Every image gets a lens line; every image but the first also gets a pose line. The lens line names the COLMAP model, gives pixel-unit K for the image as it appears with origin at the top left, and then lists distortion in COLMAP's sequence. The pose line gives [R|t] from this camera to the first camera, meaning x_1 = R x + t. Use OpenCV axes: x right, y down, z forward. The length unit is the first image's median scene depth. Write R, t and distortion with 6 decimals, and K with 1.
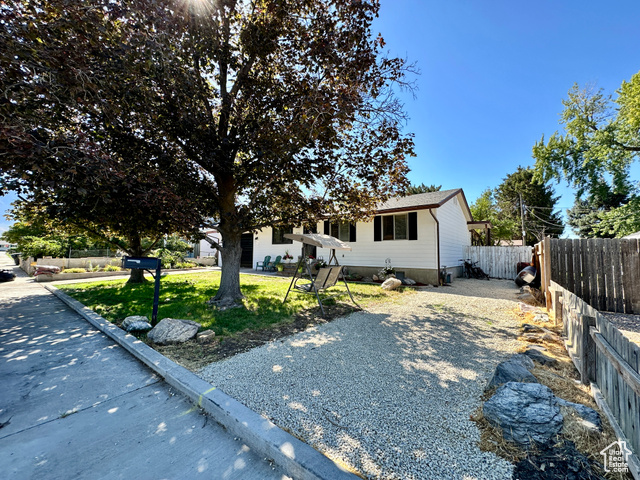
lens RADIAL K [[257.2, 0, 320.0], [0, 257.2, 240.0], [0, 0, 1]] dist [-0.002113, 0.000049]
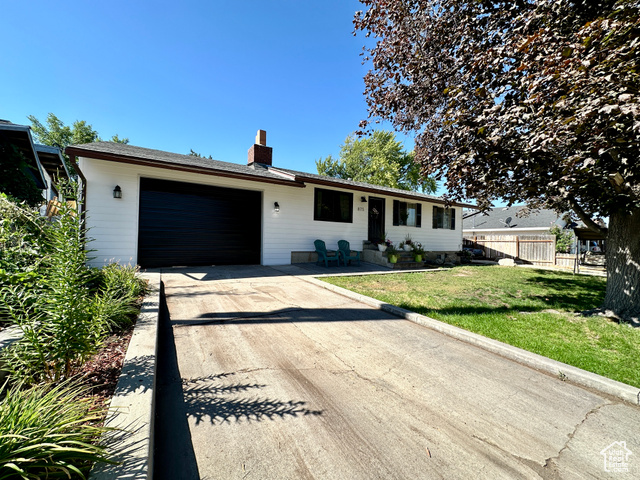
lens RADIAL K [[257.2, 0, 320.0], [0, 257.2, 240.0], [0, 0, 1]] dist [-0.002113, 0.000049]
pose [[0.339020, -0.004390, 0.940769, -0.919102], [-0.080265, 0.996208, 0.033573, 0.052346], [-0.937349, -0.086893, 0.337382, 0.985518]]
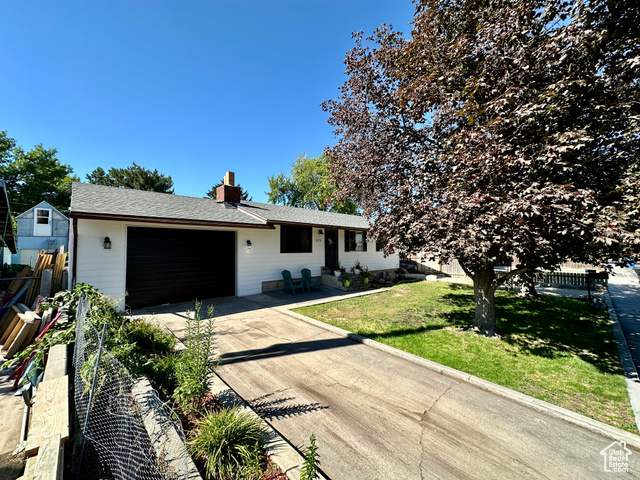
lens RADIAL K [[257.2, 0, 320.0], [0, 257.2, 240.0], [0, 0, 1]] dist [-0.002113, 0.000049]
pose [[0.146860, 0.015842, 0.989030, -1.060485], [-0.061758, 0.998068, -0.006817, -0.024111], [-0.987227, -0.060079, 0.147555, 1.001214]]
